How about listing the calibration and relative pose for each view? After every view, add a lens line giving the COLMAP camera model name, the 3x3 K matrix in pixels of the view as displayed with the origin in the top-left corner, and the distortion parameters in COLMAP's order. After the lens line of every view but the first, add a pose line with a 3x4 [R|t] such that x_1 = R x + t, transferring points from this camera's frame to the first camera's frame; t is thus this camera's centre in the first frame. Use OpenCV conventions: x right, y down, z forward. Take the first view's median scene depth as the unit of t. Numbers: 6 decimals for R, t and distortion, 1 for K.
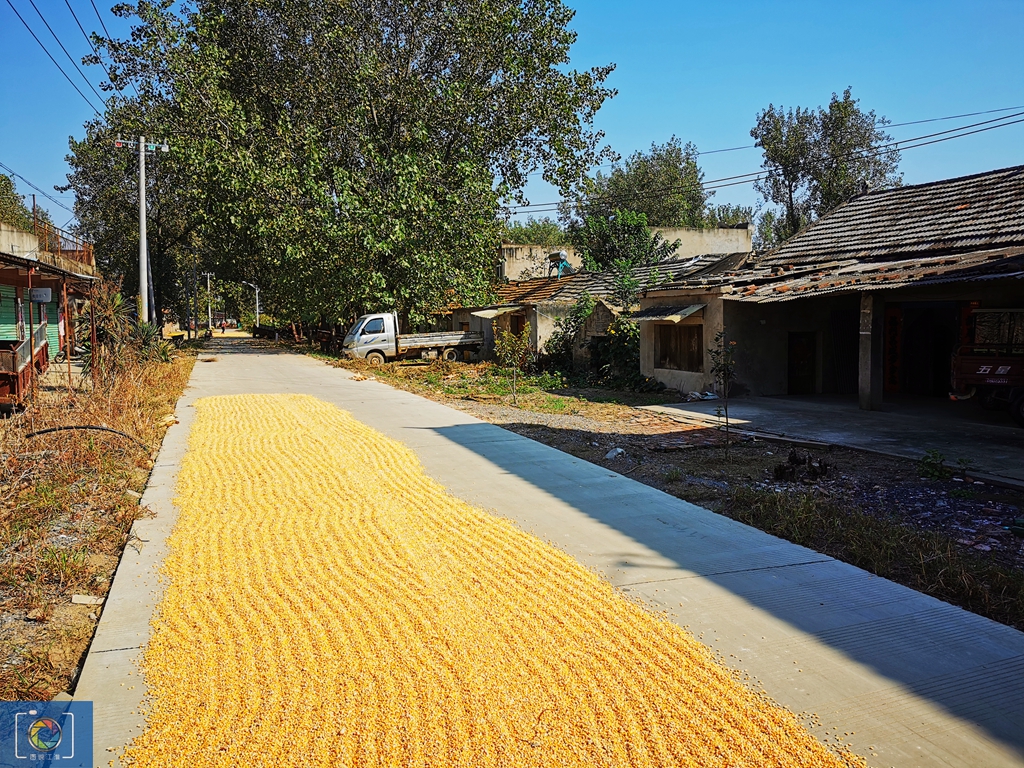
lens RADIAL K [[797.2, 0, 507.1], [0, 797.2, 391.2], [0, 0, 1]] dist [0.047823, -0.060059]
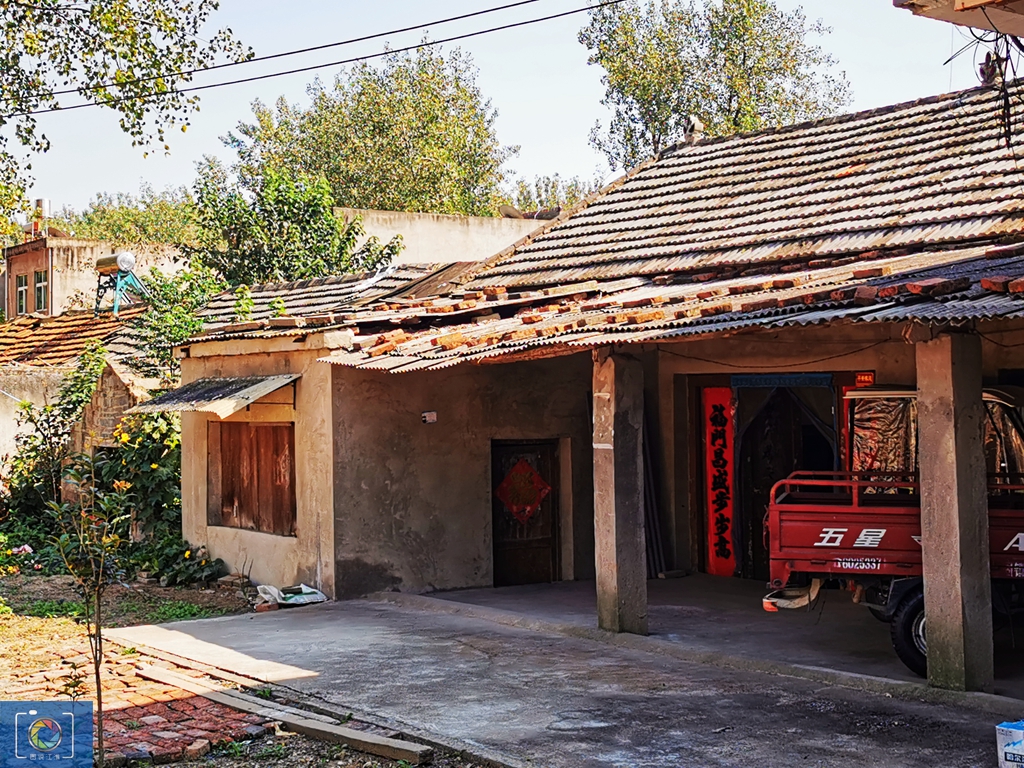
lens RADIAL K [[1659.5, 0, 512.2], [0, 1659.5, 381.4], [0, 0, 1]] dist [0.081977, 0.000000]
pose [[0.972642, 0.005429, 0.232247, 0.147125], [0.018174, 0.994885, -0.099370, -0.015473], [-0.231598, 0.100872, 0.967568, 0.122232]]
